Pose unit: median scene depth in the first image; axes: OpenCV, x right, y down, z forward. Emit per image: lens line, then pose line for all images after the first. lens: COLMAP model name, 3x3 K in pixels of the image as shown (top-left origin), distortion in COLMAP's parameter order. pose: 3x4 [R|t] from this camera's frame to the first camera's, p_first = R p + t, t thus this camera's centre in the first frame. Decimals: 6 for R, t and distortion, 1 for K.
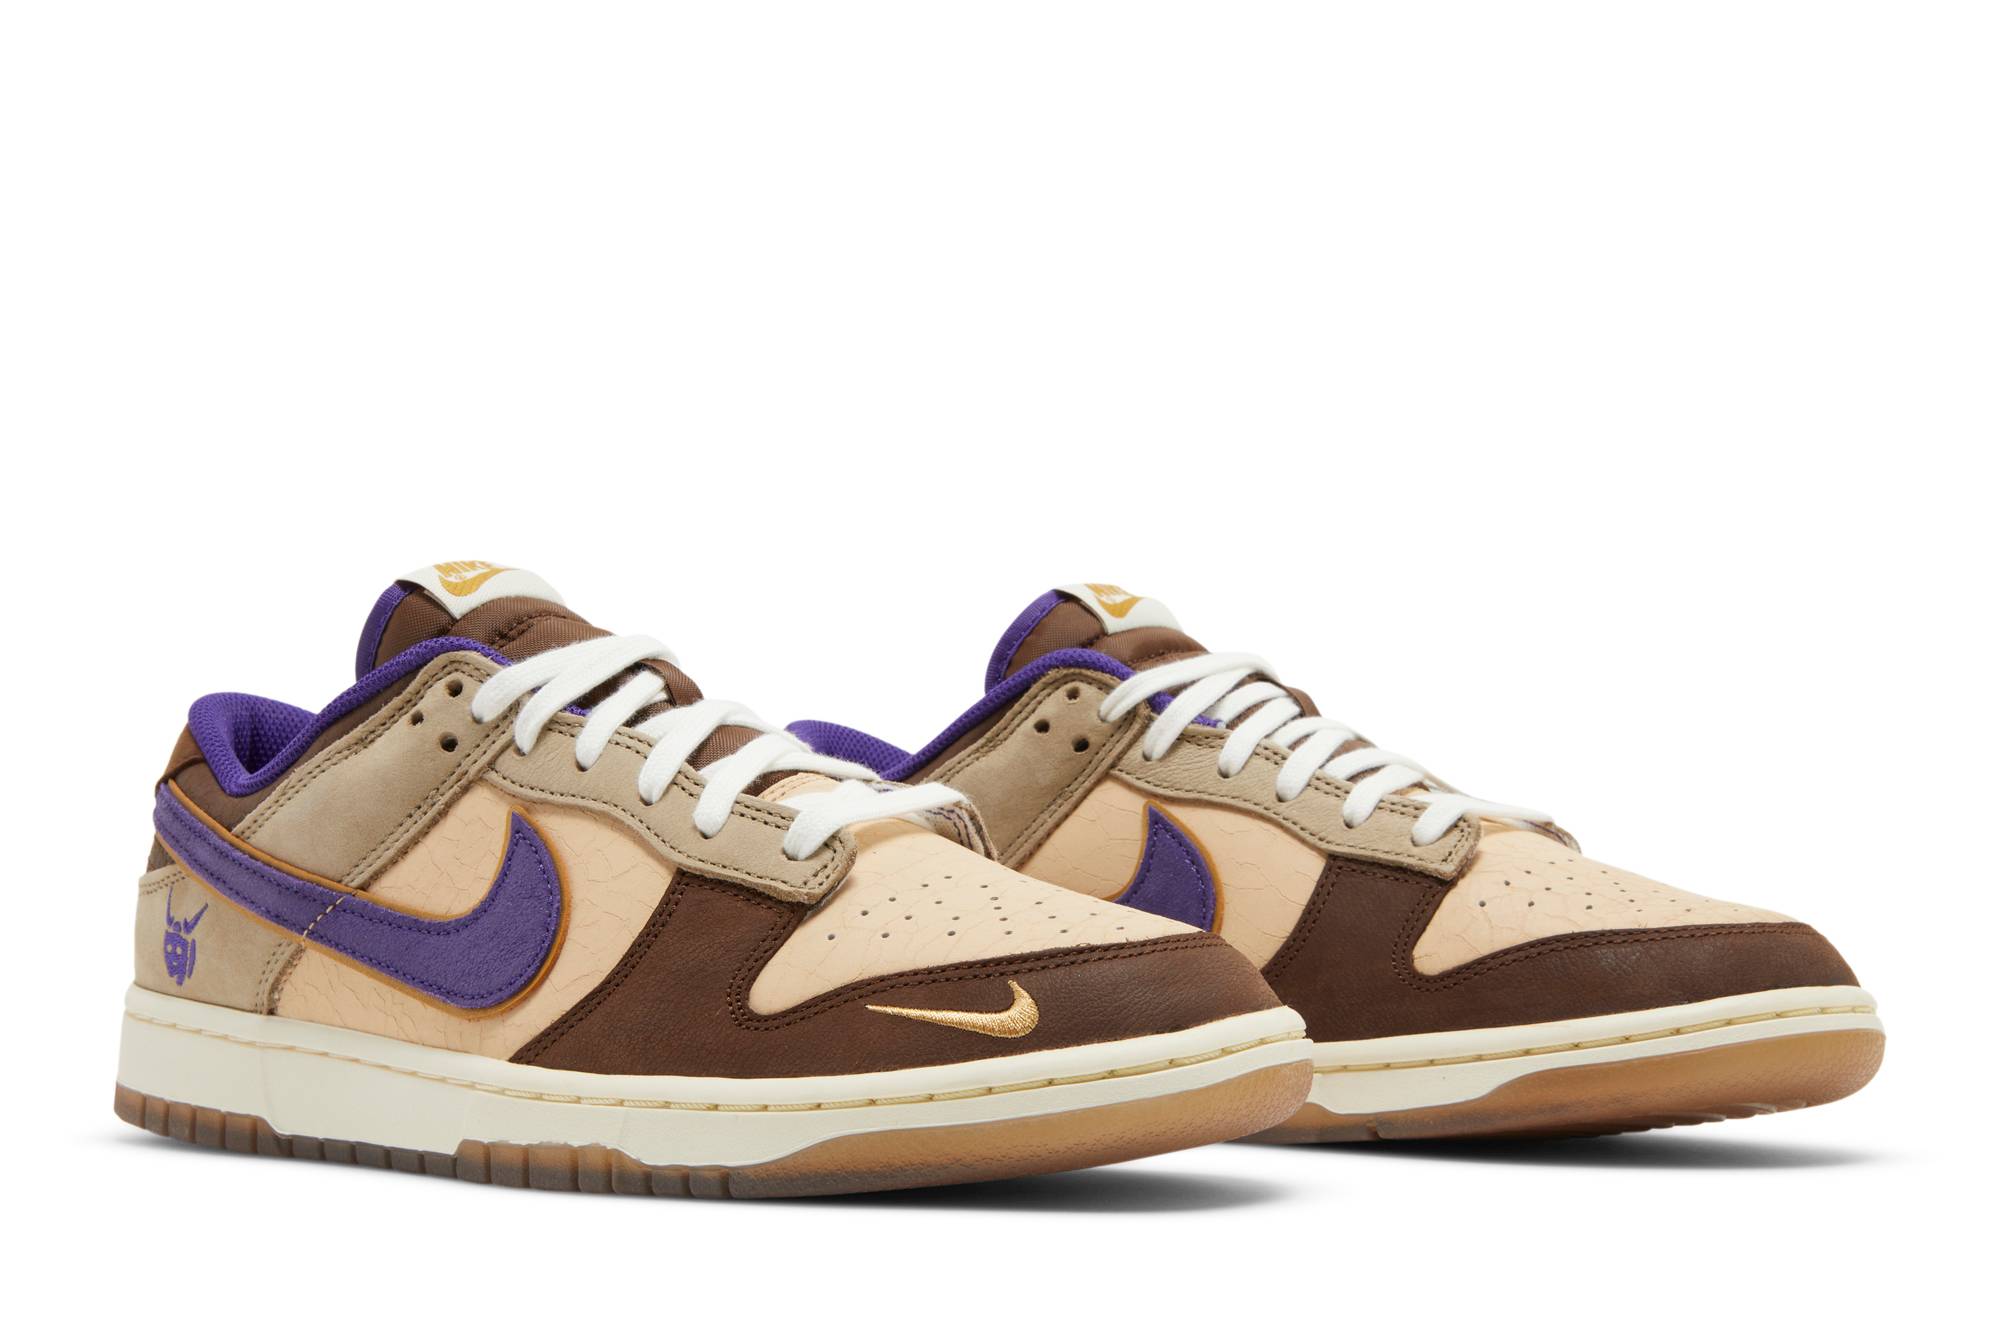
lens RADIAL K [[3519.8, 0, 1001.0], [0, 3519.8, 663.7], [0, 0, 1]] dist [0.204768, 0.000000]
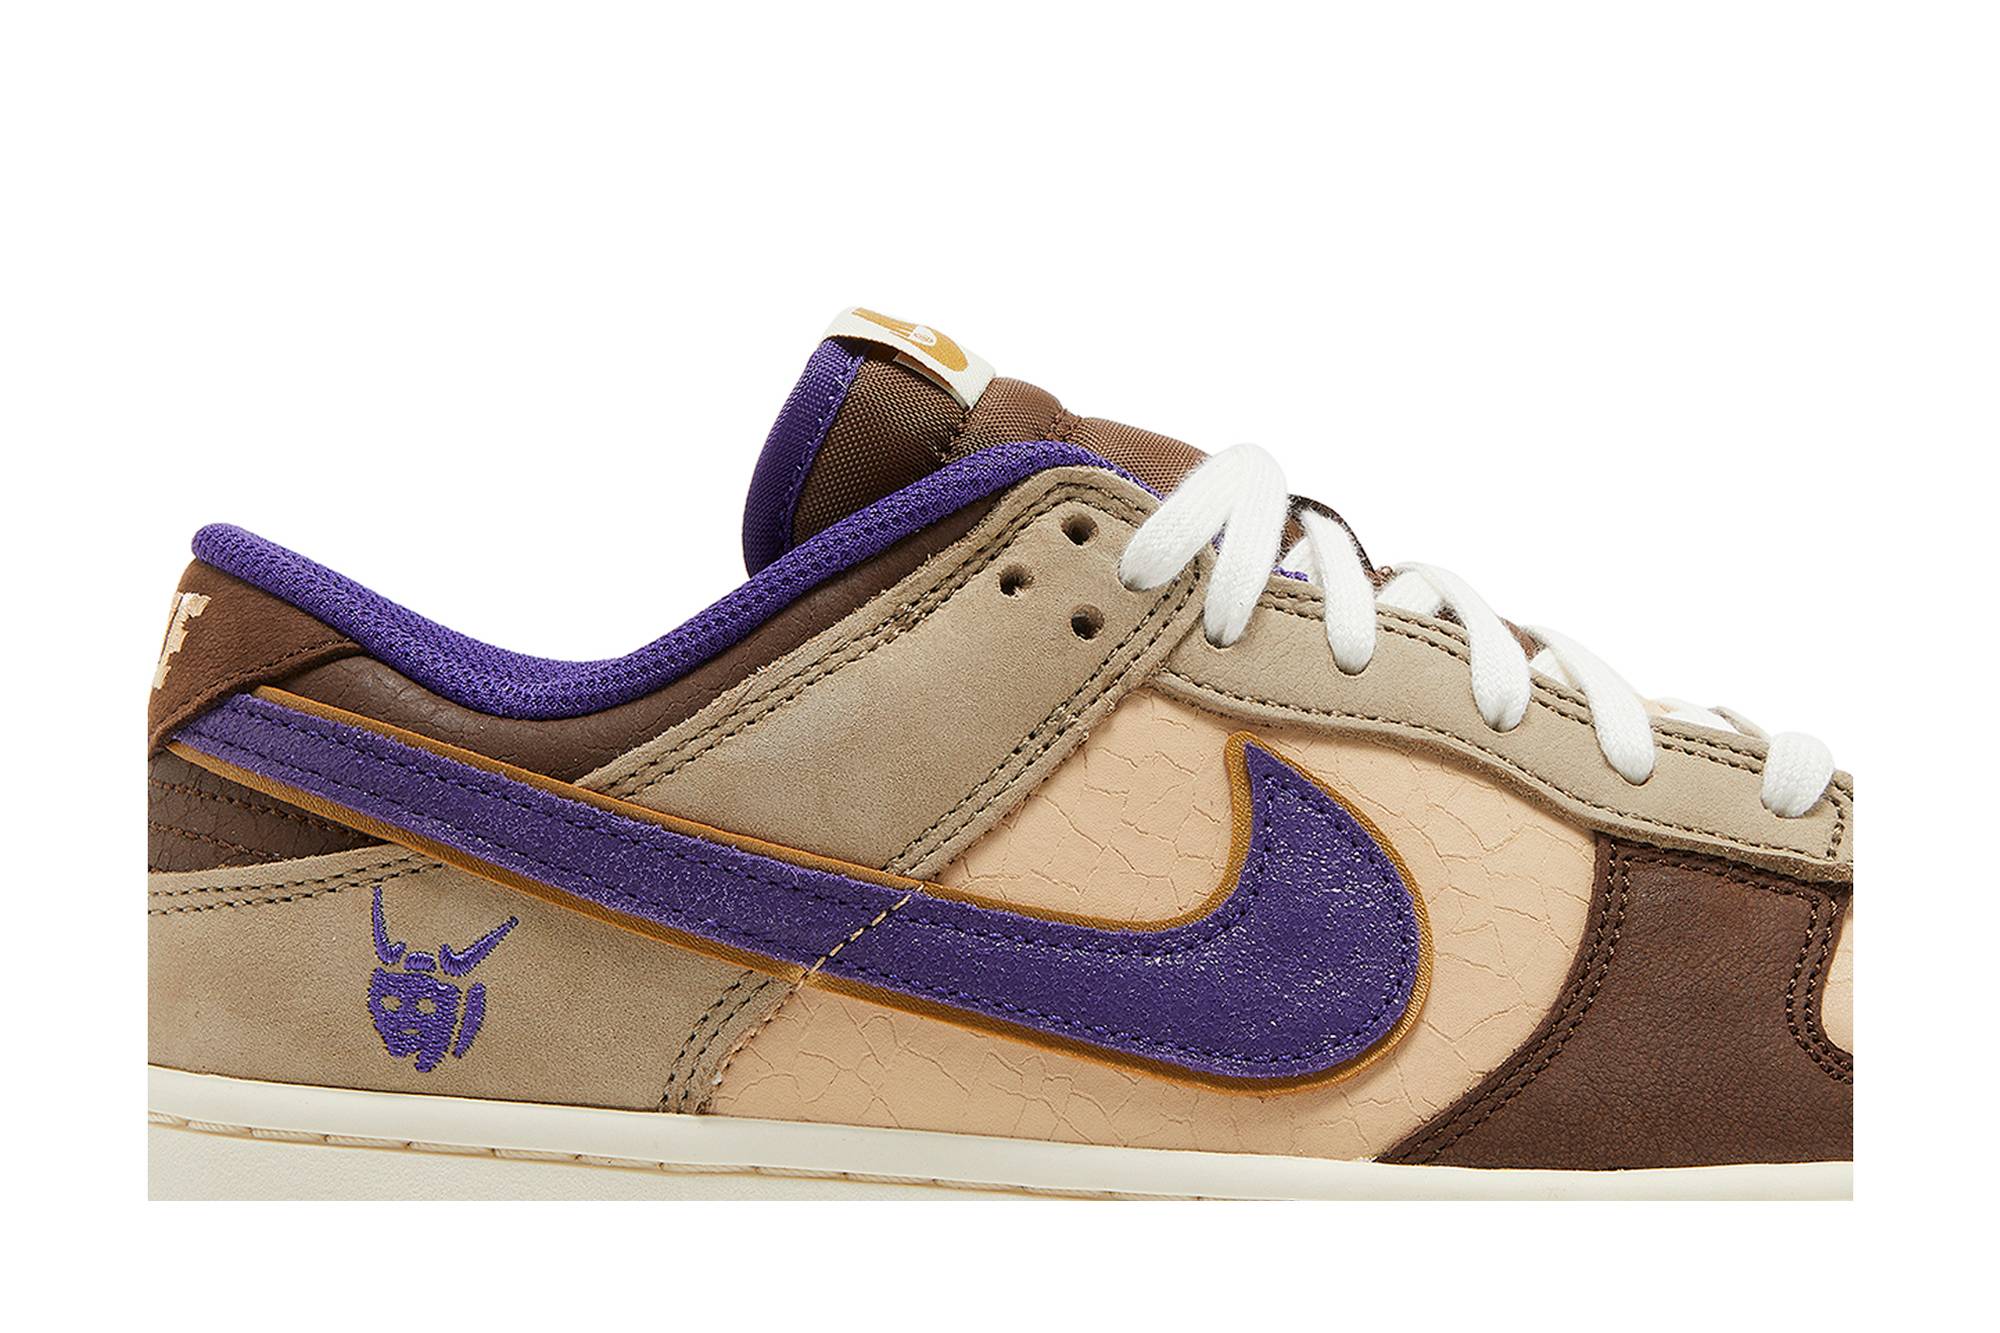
lens RADIAL K [[3519.8, 0, 999.8], [0, 3519.8, 668.0], [0, 0, 1]] dist [0.204768, 0.000000]
pose [[0.734145, 0.007725, 0.678949, -0.554312], [-0.021338, 0.999704, 0.011699, 0.023046], [-0.678657, -0.023076, 0.734093, 0.583376]]
